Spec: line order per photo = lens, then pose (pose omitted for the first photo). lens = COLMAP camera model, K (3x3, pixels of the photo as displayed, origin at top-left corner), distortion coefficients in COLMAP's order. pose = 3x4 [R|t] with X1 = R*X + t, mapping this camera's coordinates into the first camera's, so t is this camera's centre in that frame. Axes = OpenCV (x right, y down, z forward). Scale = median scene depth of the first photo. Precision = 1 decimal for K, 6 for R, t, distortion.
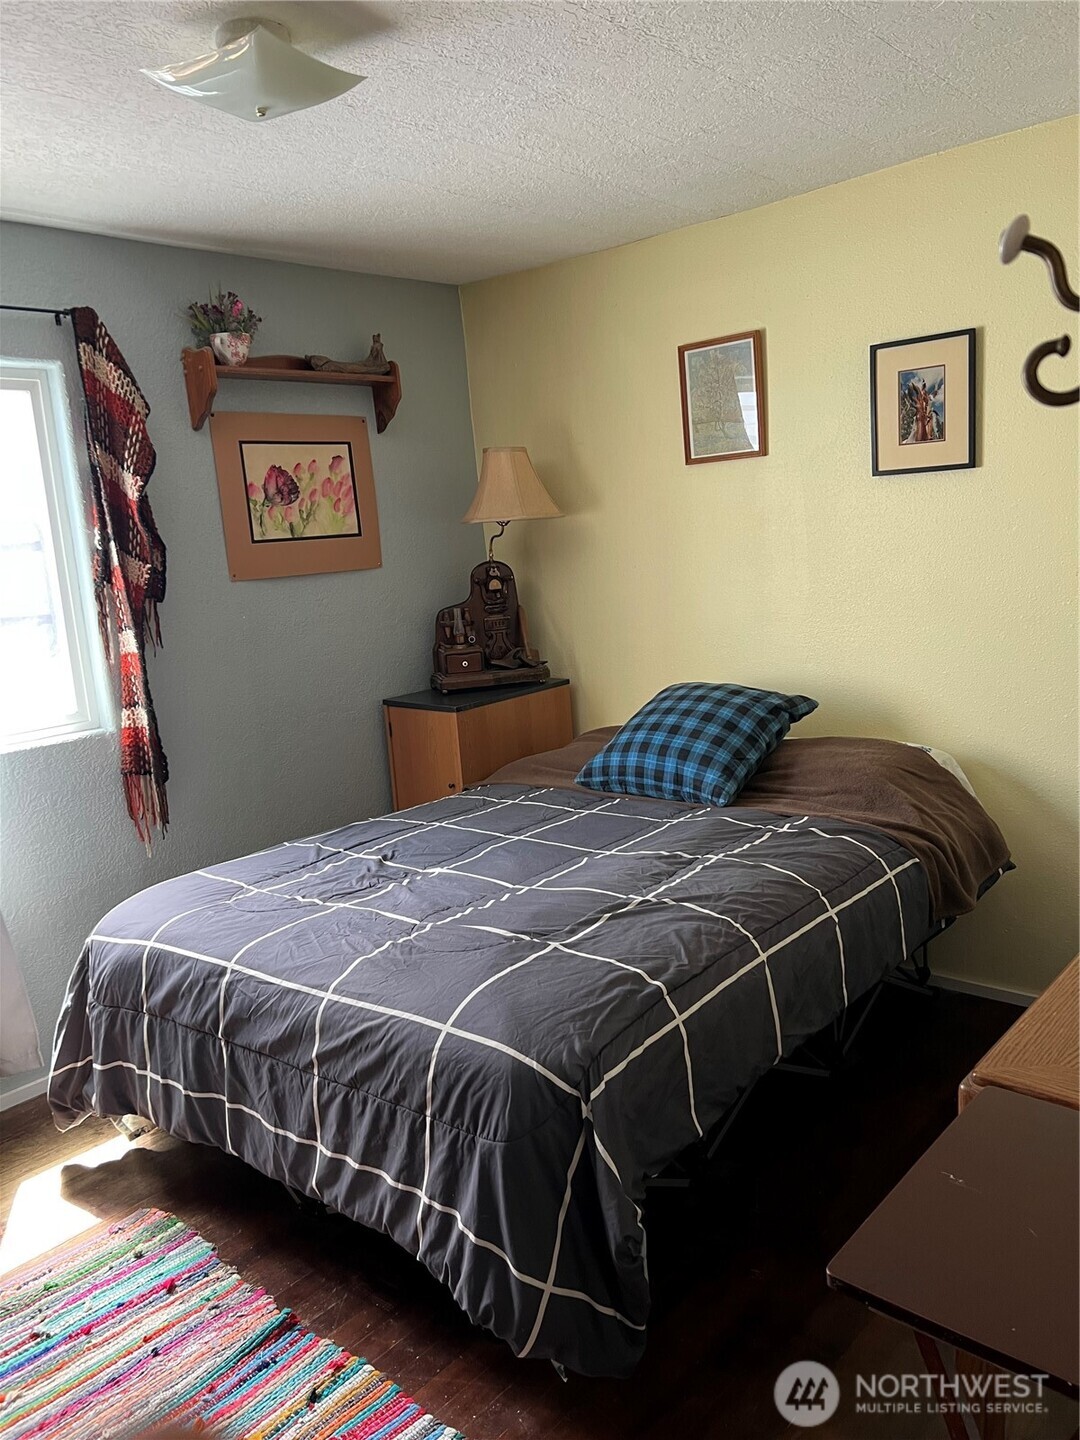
lens RADIAL K [[1094.1, 0, 543.6], [0, 1094.1, 724.5], [0, 0, 1]] dist [0.052142, -0.070169]
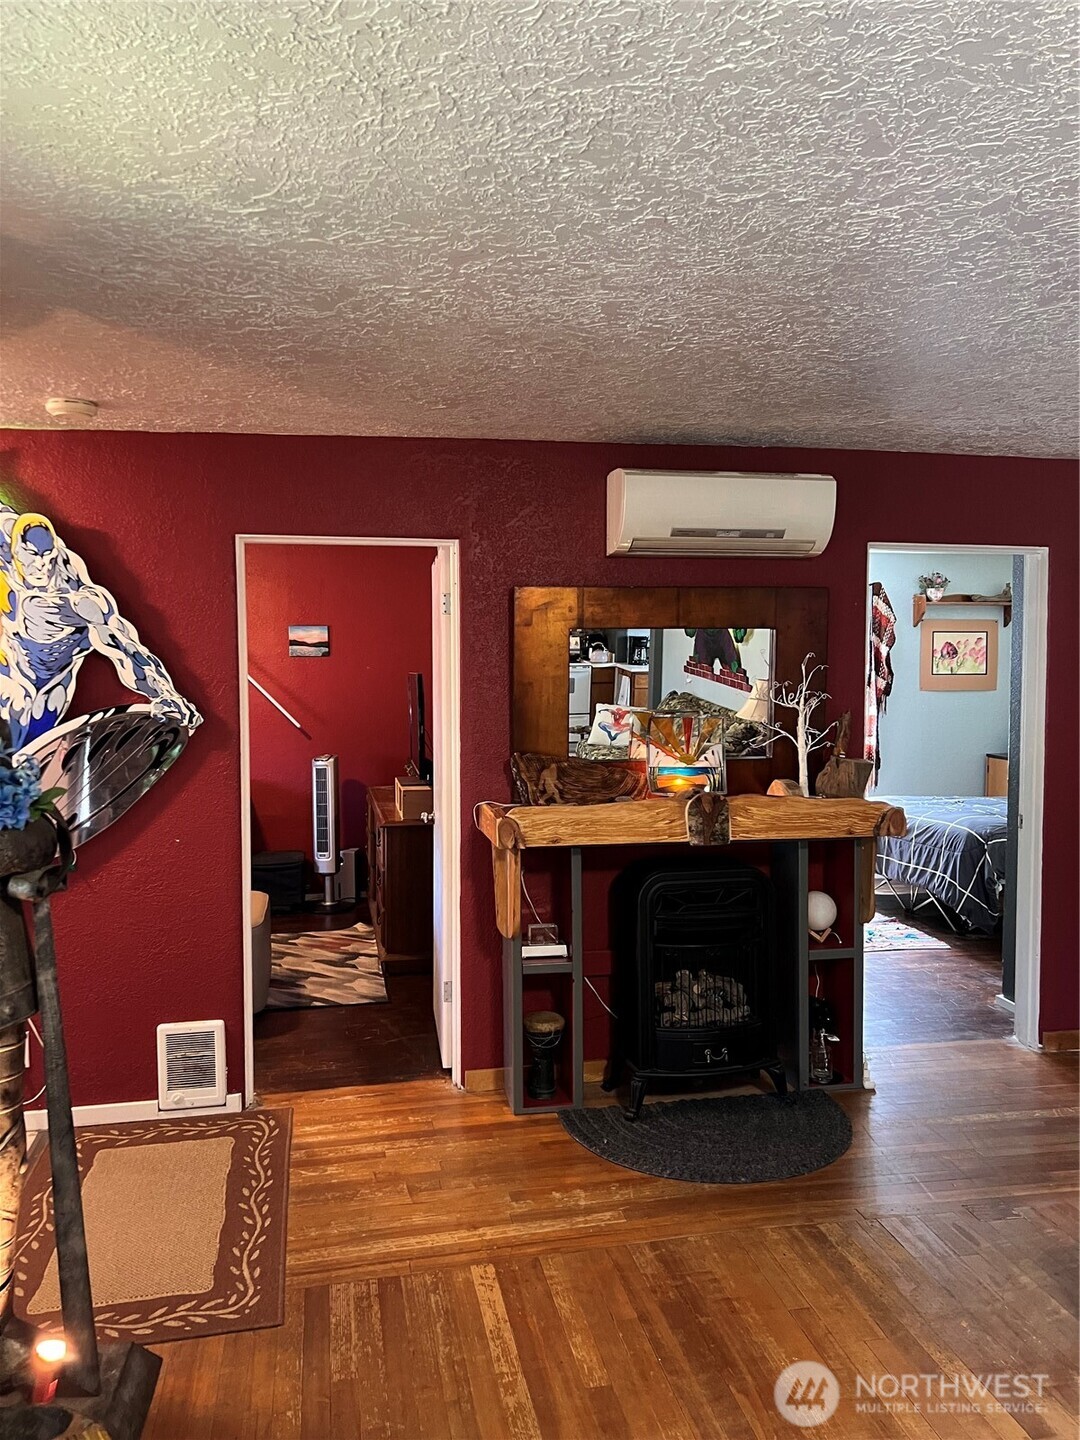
lens RADIAL K [[1094.1, 0, 540.5], [0, 1094.1, 722.2], [0, 0, 1]] dist [0.052142, -0.070169]
pose [[0.798338, 0.111647, -0.591770, 0.505823], [-0.168799, 0.984758, -0.041931, 0.185210], [0.578069, 0.133365, 0.805015, -1.459325]]
